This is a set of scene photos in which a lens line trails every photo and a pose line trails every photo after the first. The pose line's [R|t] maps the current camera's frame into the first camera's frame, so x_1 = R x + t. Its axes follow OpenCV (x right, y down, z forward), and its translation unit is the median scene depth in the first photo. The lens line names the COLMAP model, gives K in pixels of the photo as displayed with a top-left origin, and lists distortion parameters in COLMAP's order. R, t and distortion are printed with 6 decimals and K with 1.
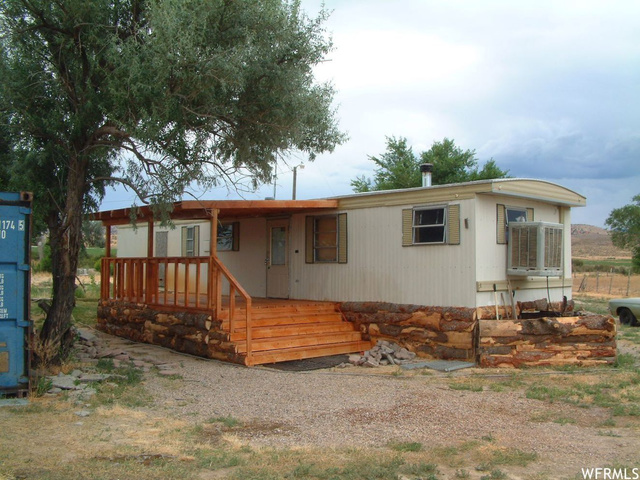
lens RADIAL K [[679.1, 0, 320.0], [0, 679.1, 240.0], [0, 0, 1]] dist [-0.149201, 0.018249]
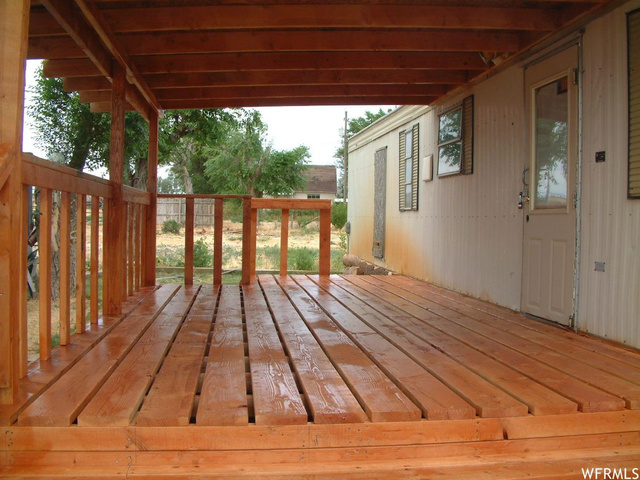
lens RADIAL K [[679.1, 0, 320.0], [0, 679.1, 240.0], [0, 0, 1]] dist [-0.149201, 0.018249]
pose [[0.813991, 0.025353, -0.580324, 0.033254], [0.010065, 0.998281, 0.057731, 0.039873], [0.580790, -0.052834, 0.812337, 0.856843]]
